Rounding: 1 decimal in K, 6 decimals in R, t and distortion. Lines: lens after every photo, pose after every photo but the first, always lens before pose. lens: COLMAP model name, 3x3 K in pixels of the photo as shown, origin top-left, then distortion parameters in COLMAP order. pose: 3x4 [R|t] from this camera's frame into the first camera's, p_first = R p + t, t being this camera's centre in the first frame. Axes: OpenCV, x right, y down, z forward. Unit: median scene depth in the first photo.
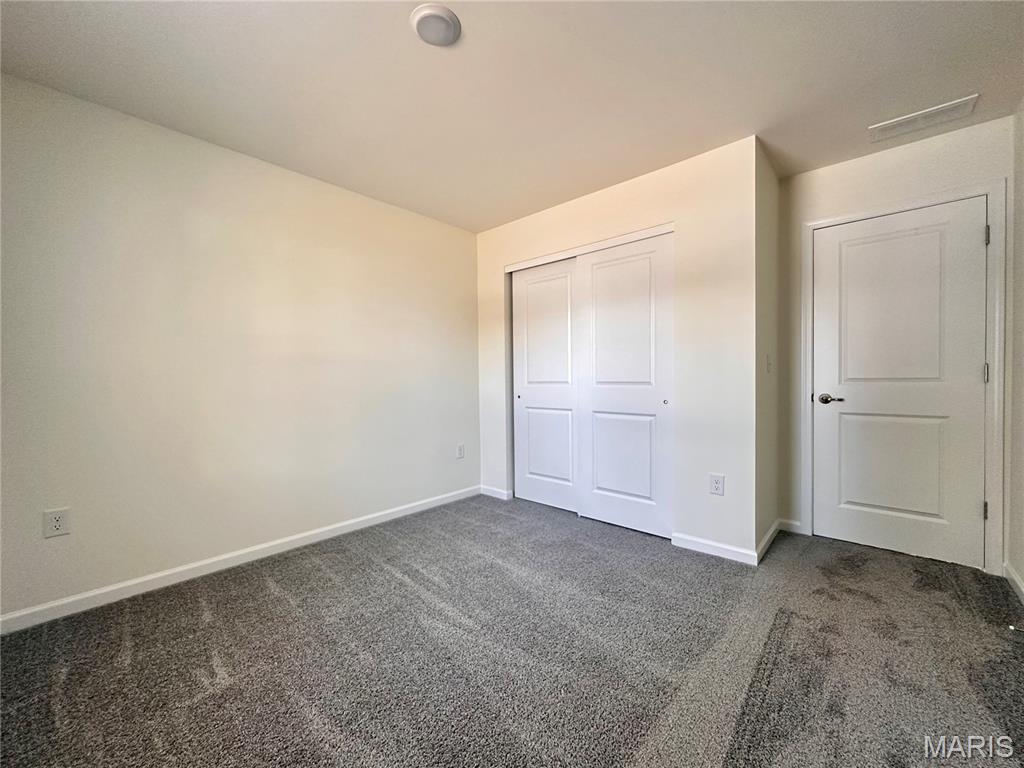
lens RADIAL K [[406.7, 0, 512.0], [0, 406.7, 384.0], [0, 0, 1]] dist [-0.001842, 0.000358]
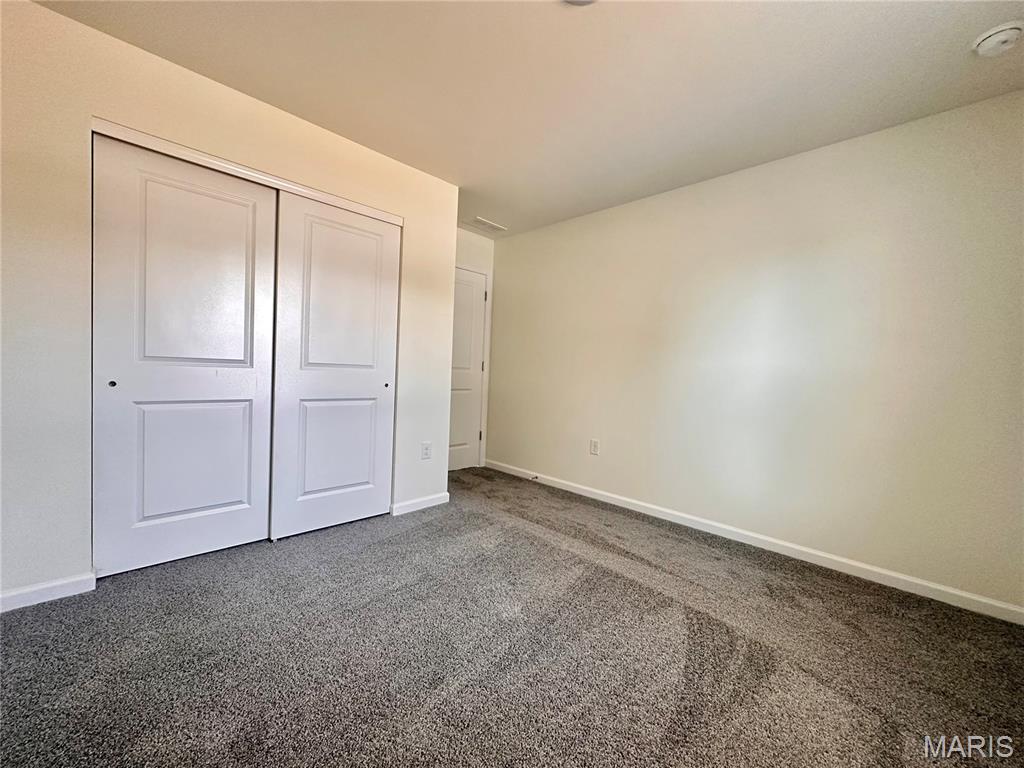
lens RADIAL K [[420.2, 0, 512.0], [0, 420.2, 384.0], [0, 0, 1]] dist [0.055016, 0.000061]
pose [[0.036977, -0.027408, 0.998940, -0.728630], [-0.038927, 0.998826, 0.028846, -0.004880], [-0.998558, -0.039952, 0.035867, 0.658930]]
